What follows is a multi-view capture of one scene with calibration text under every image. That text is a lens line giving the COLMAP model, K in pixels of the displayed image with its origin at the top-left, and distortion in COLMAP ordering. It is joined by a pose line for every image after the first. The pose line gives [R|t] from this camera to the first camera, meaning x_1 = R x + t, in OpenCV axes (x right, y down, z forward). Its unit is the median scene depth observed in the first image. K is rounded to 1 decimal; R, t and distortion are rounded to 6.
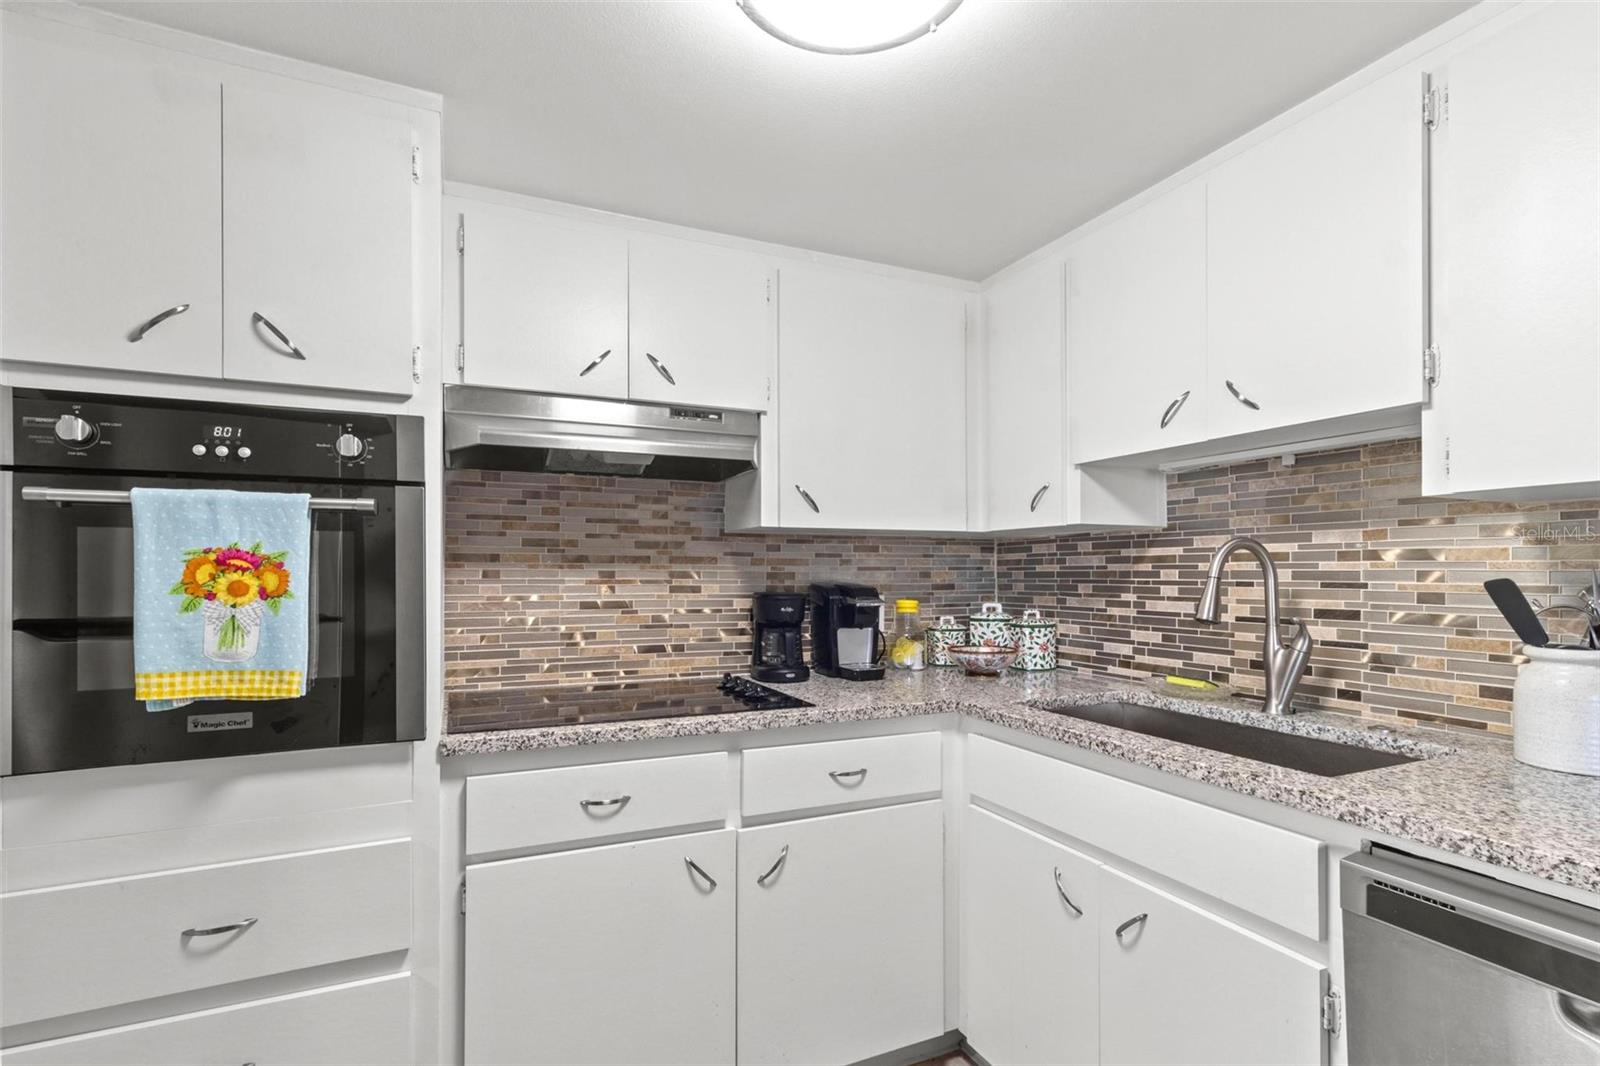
lens RADIAL K [[757.3, 0, 809.6], [0, 757.3, 569.3], [0, 0, 1]] dist [0.002135, 0.000330]
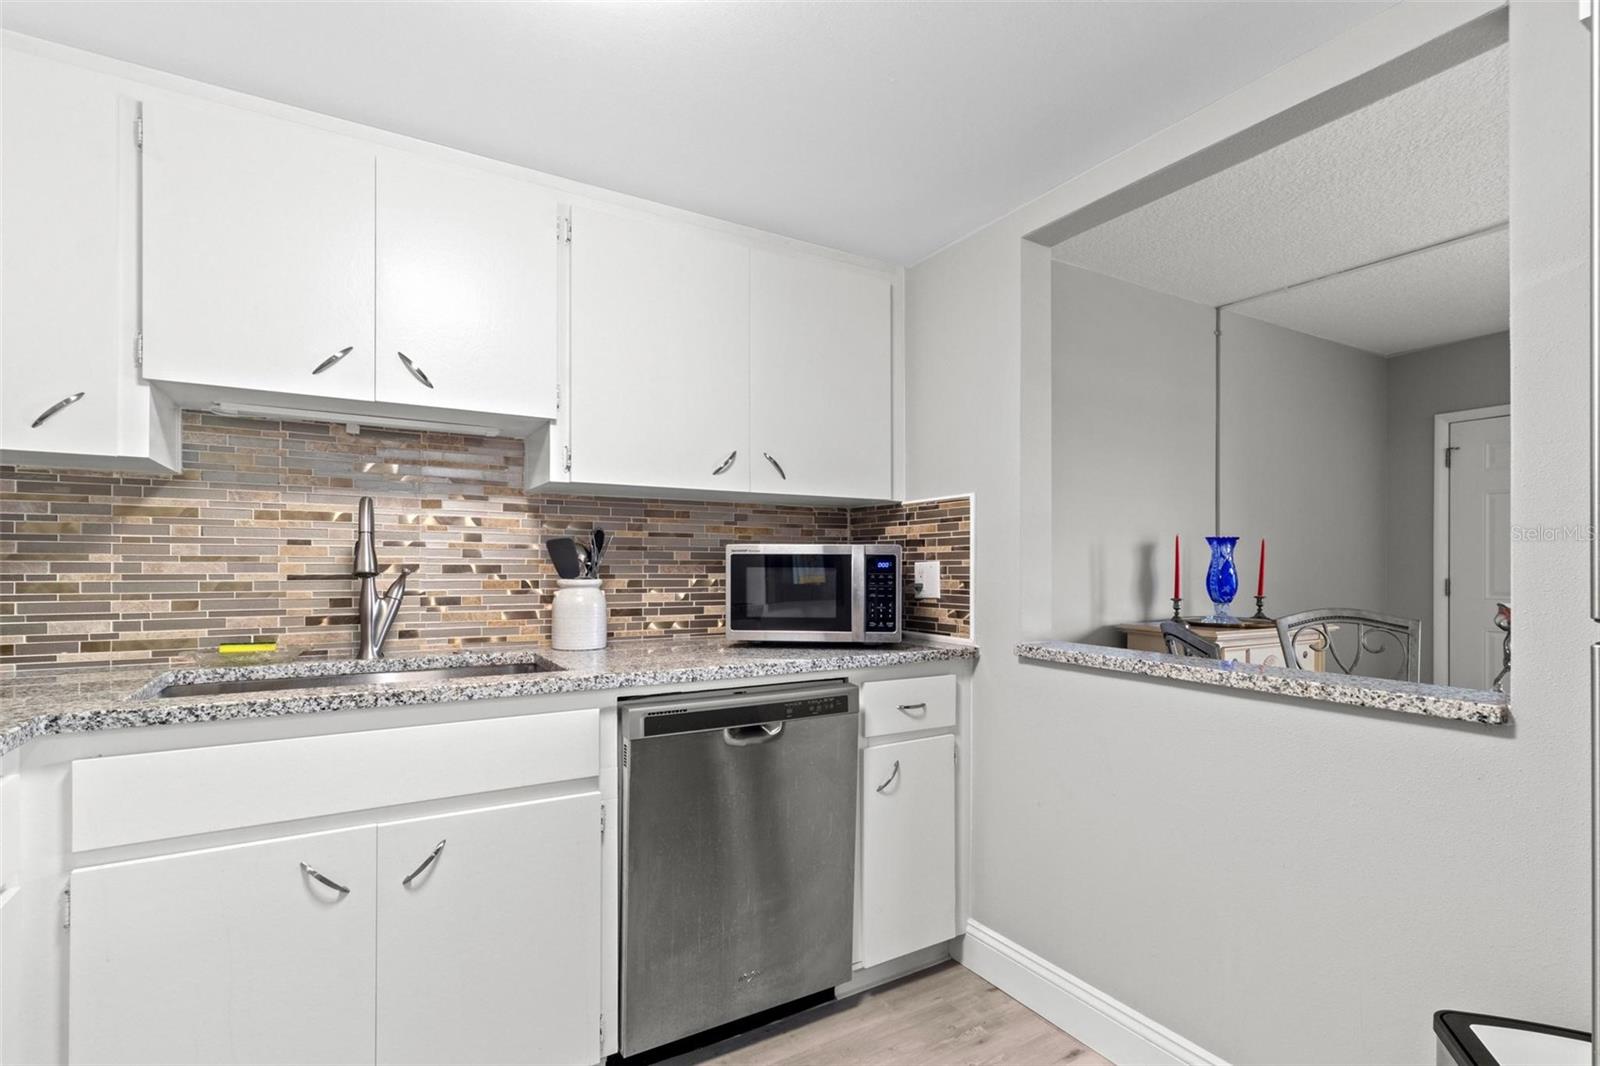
lens RADIAL K [[757.3, 0, 801.9], [0, 757.3, 548.8], [0, 0, 1]] dist [0.002135, 0.000330]
pose [[-0.103300, 0.017220, 0.994501, -0.480238], [-0.009740, 0.999785, -0.018323, 0.039377], [-0.994603, -0.011579, -0.103110, 0.430643]]
